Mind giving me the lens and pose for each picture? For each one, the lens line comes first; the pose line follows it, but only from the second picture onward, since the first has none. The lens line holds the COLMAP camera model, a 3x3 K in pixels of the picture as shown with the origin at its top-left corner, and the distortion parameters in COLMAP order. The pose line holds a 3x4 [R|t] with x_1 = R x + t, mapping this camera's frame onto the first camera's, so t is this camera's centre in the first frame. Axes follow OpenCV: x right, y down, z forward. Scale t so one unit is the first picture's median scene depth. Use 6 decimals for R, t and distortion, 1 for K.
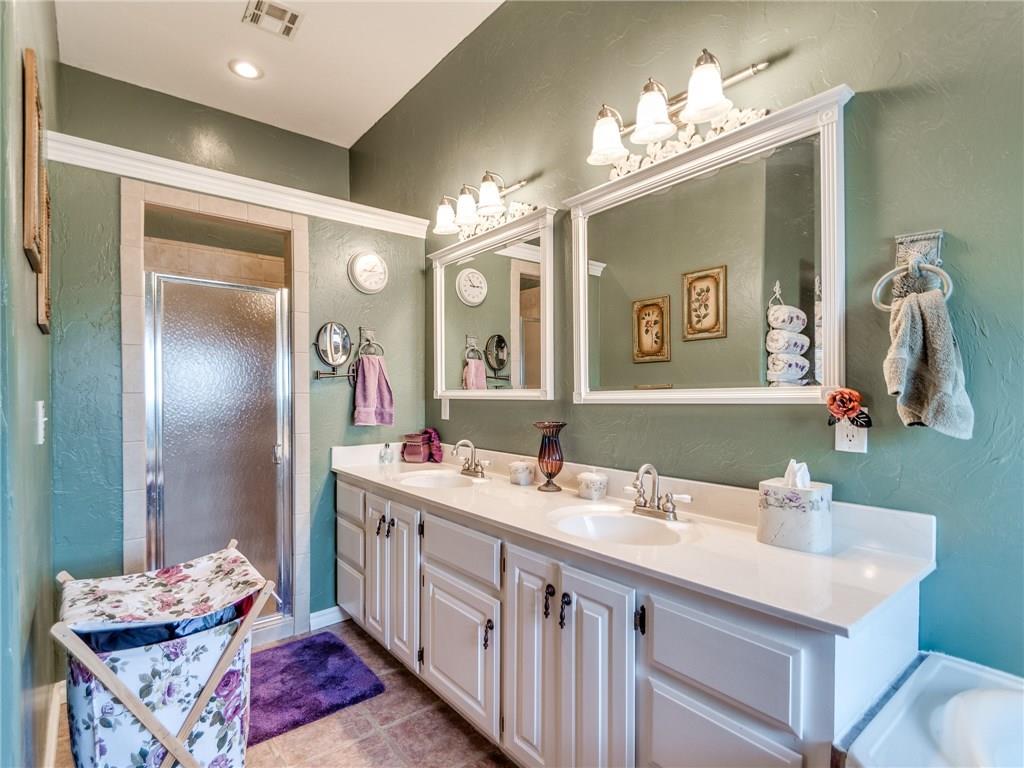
lens RADIAL K [[525.4, 0, 506.6], [0, 525.4, 396.6], [0, 0, 1]] dist [0.004765, -0.004836]
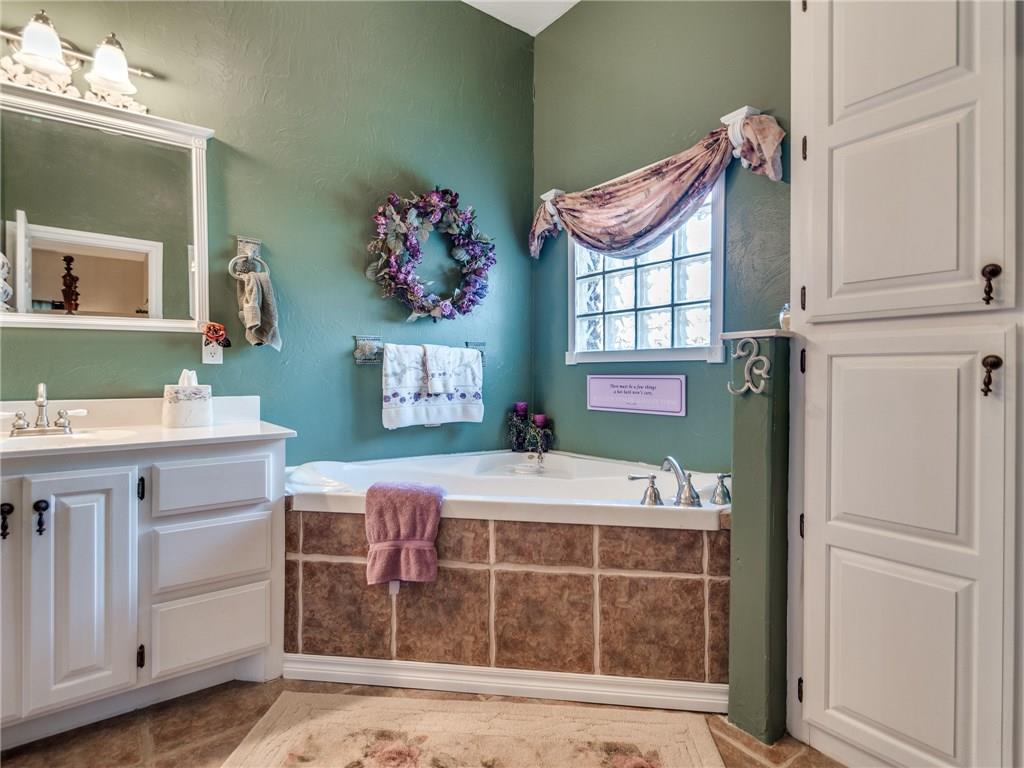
lens RADIAL K [[525.4, 0, 512.4], [0, 525.4, 376.9], [0, 0, 1]] dist [0.004765, -0.004836]
pose [[0.018534, -0.007423, 0.999801, -0.906098], [0.008285, 0.999939, 0.007271, 0.141058], [-0.999794, 0.008148, 0.018594, 0.074369]]
